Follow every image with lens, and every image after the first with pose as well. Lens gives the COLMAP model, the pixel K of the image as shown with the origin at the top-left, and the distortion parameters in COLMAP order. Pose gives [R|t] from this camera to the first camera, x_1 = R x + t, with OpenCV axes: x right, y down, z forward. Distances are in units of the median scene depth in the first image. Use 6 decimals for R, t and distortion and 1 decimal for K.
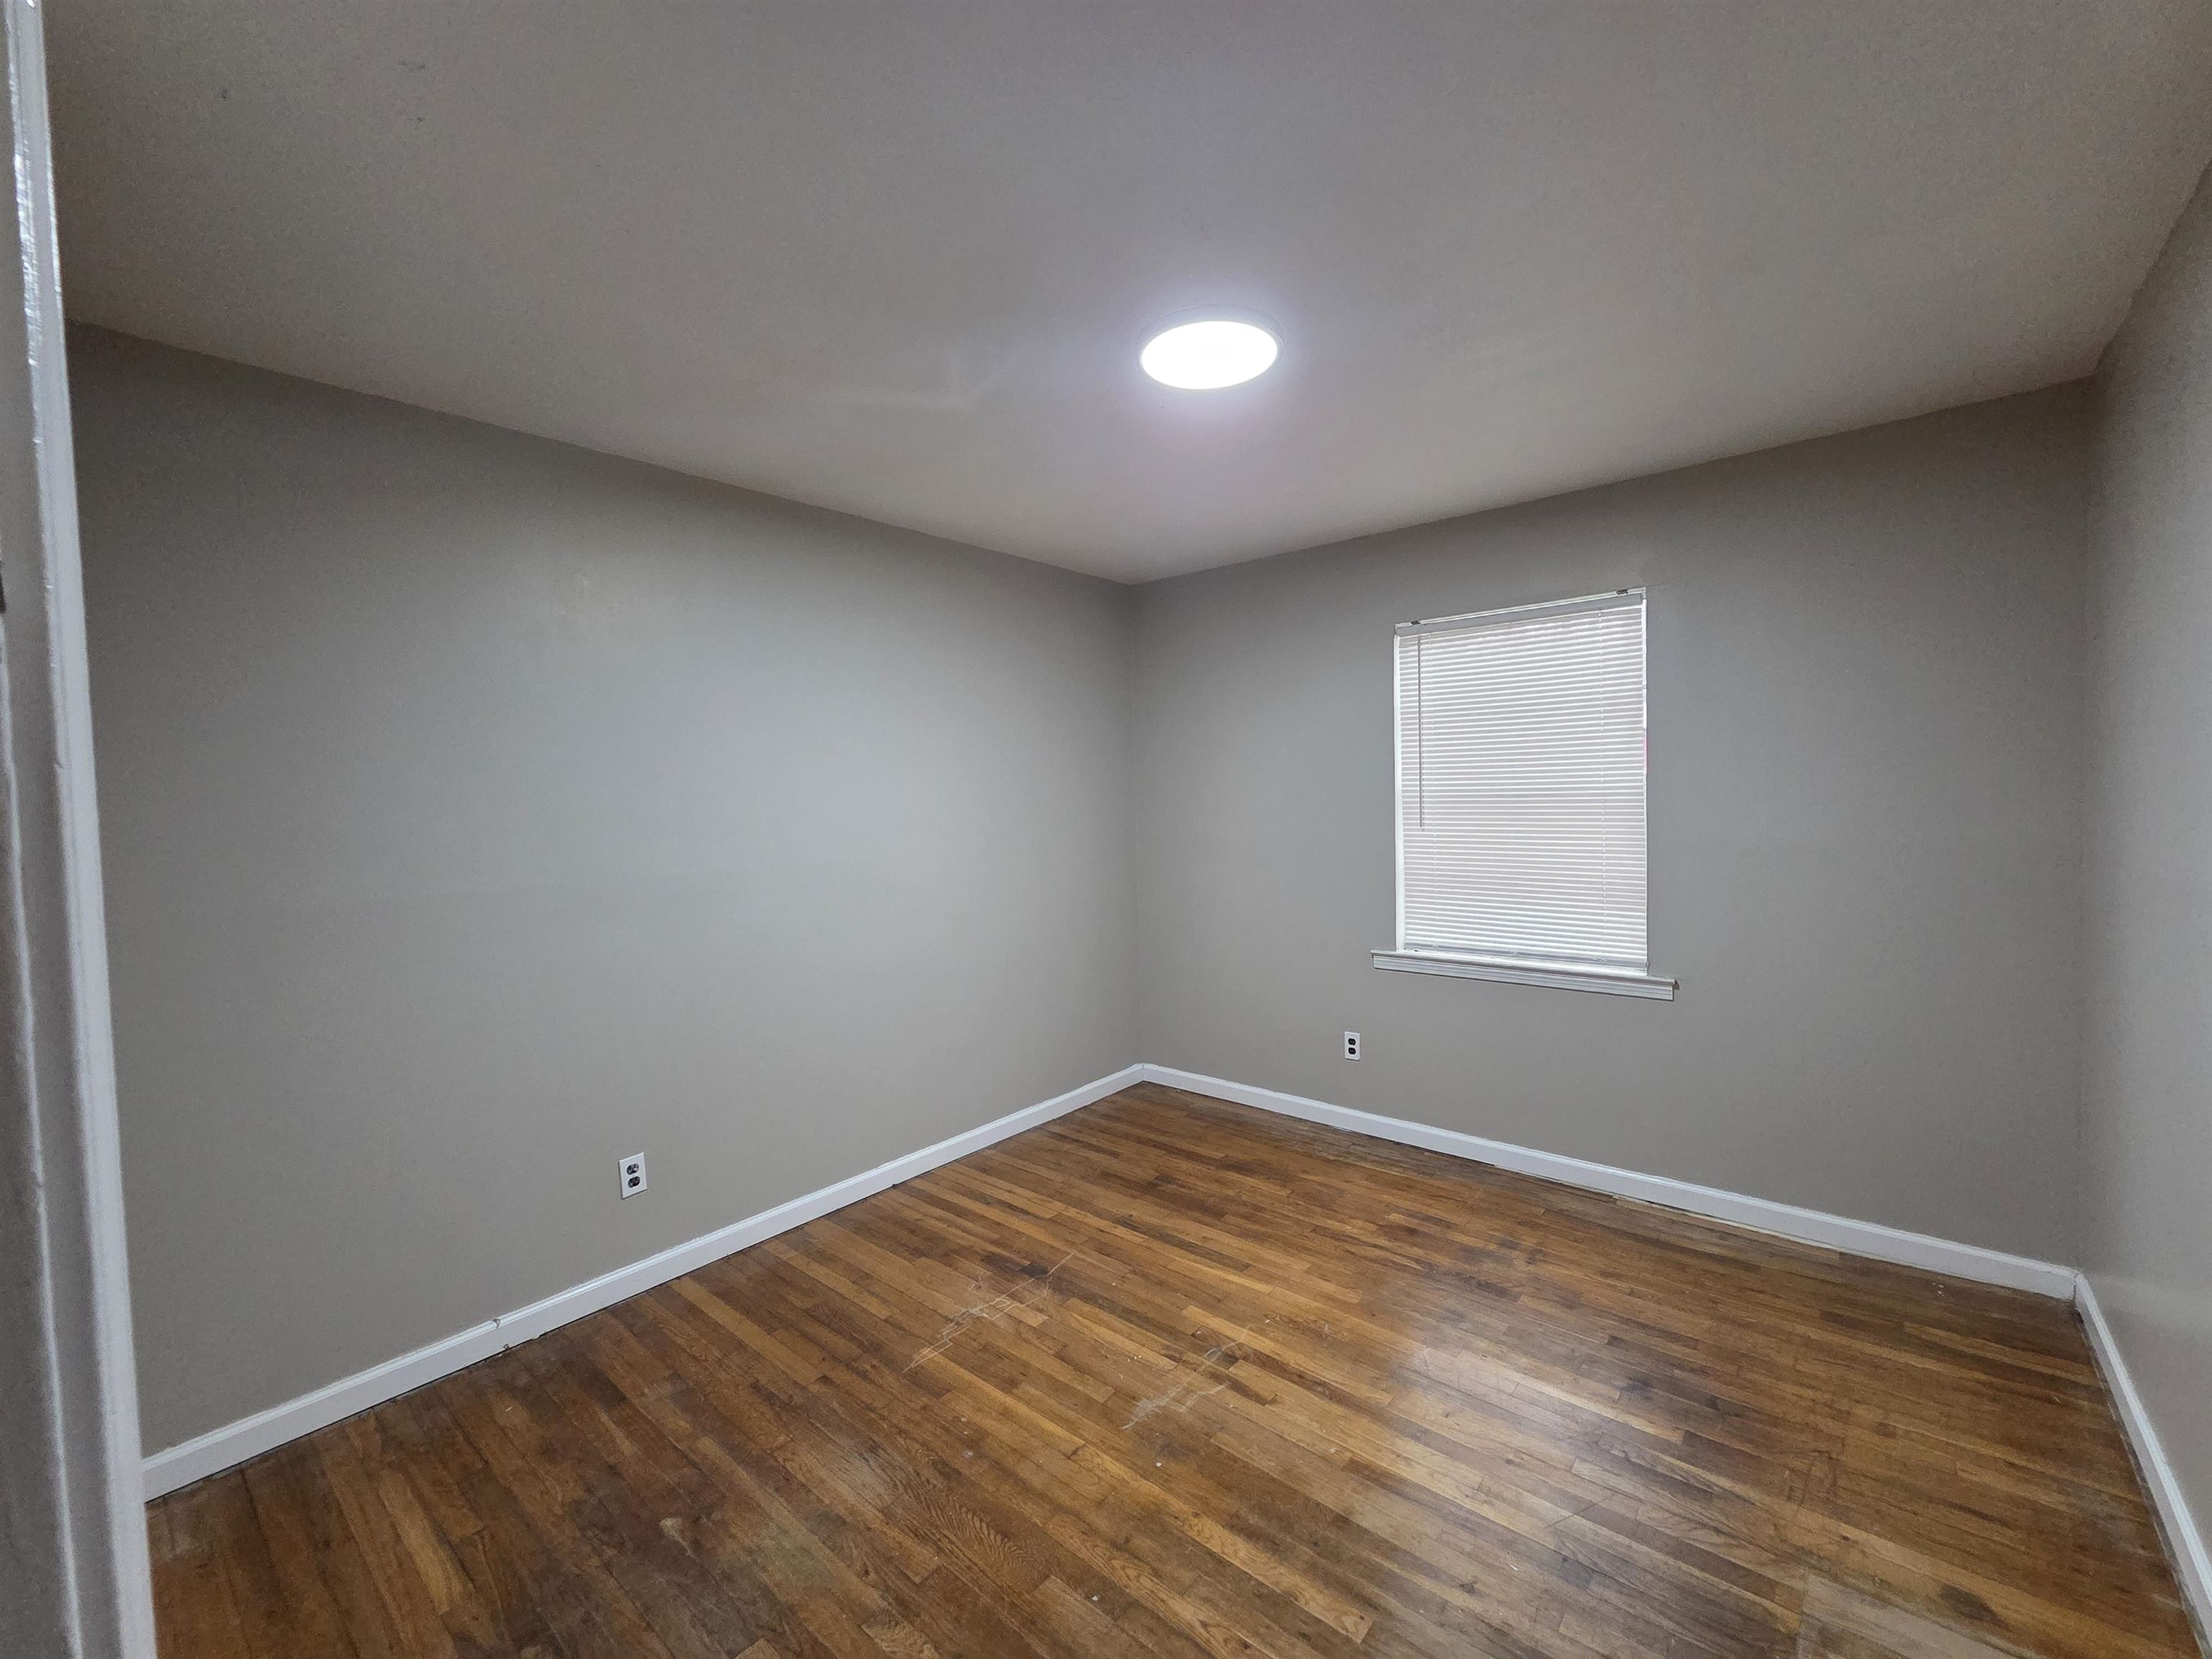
lens RADIAL K [[905.4, 0, 1103.5], [0, 905.4, 822.8], [0, 0, 1]] dist [-0.000559, -0.000806]
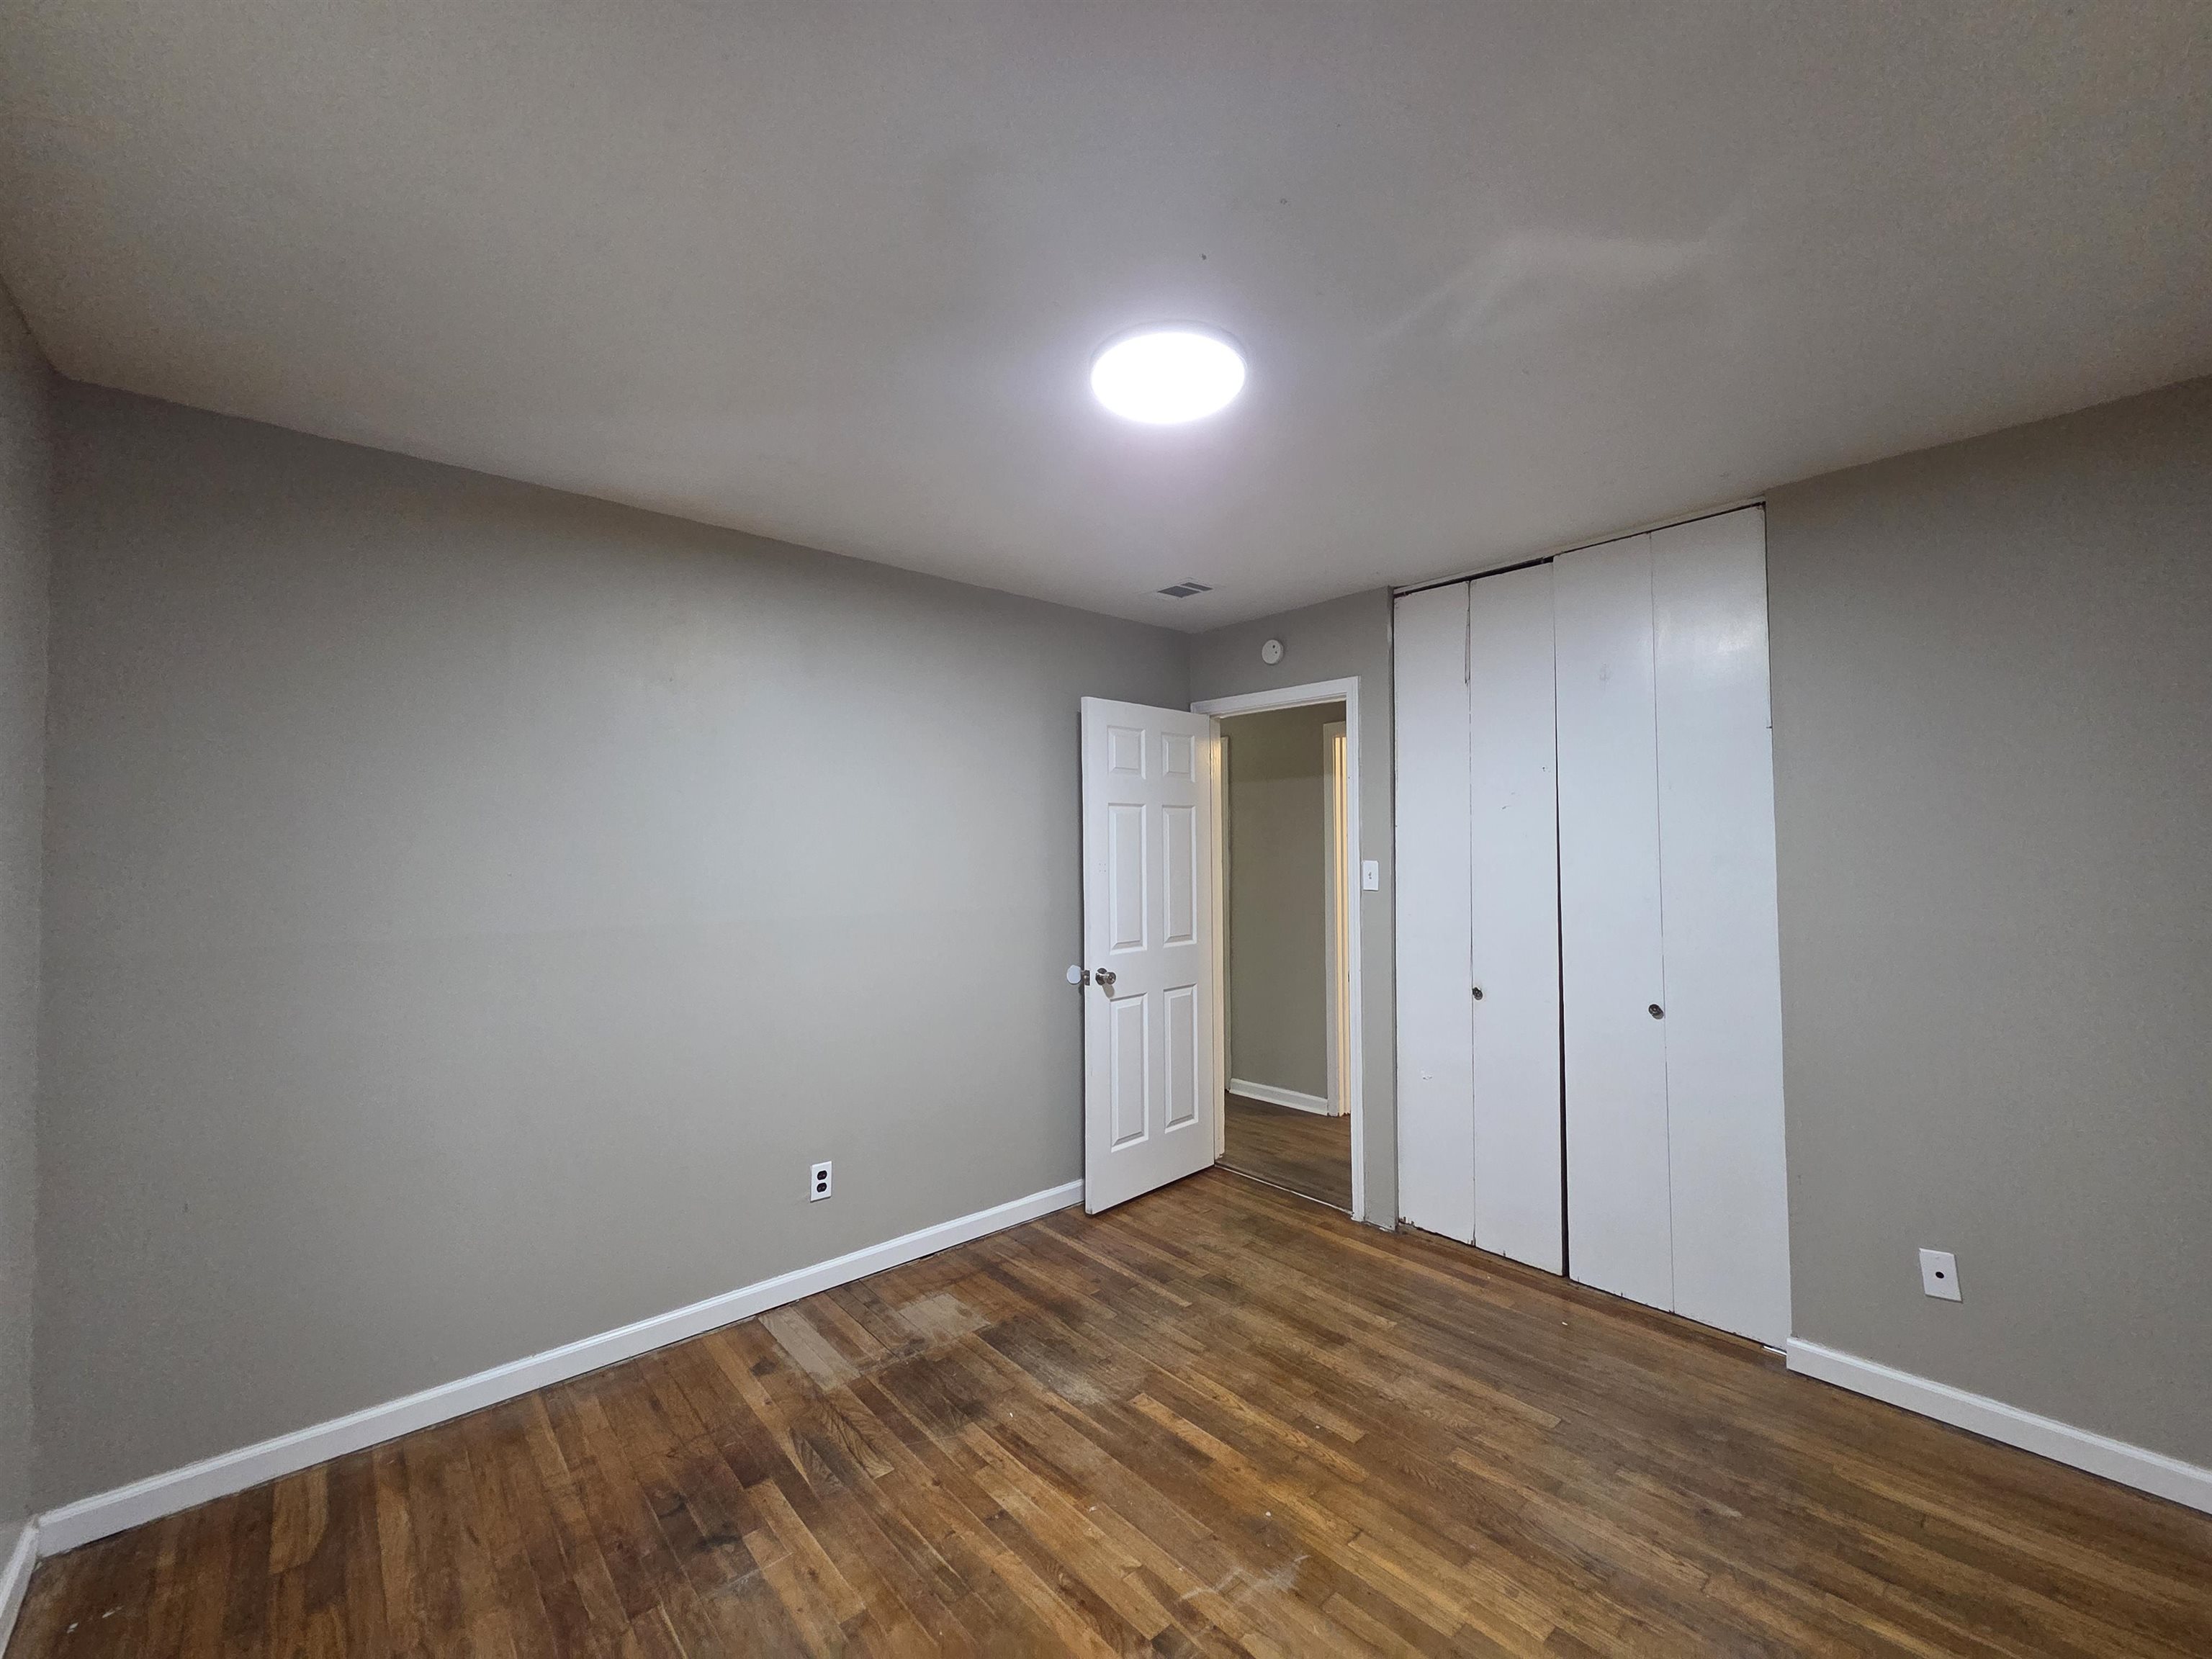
lens RADIAL K [[905.4, 0, 1107.7], [0, 905.4, 832.6], [0, 0, 1]] dist [-0.000559, -0.000806]
pose [[-0.989816, 0.036347, 0.137633, 0.071576], [0.039136, 0.999079, 0.017611, -0.073882], [-0.136867, 0.022818, -0.990327, 1.996089]]
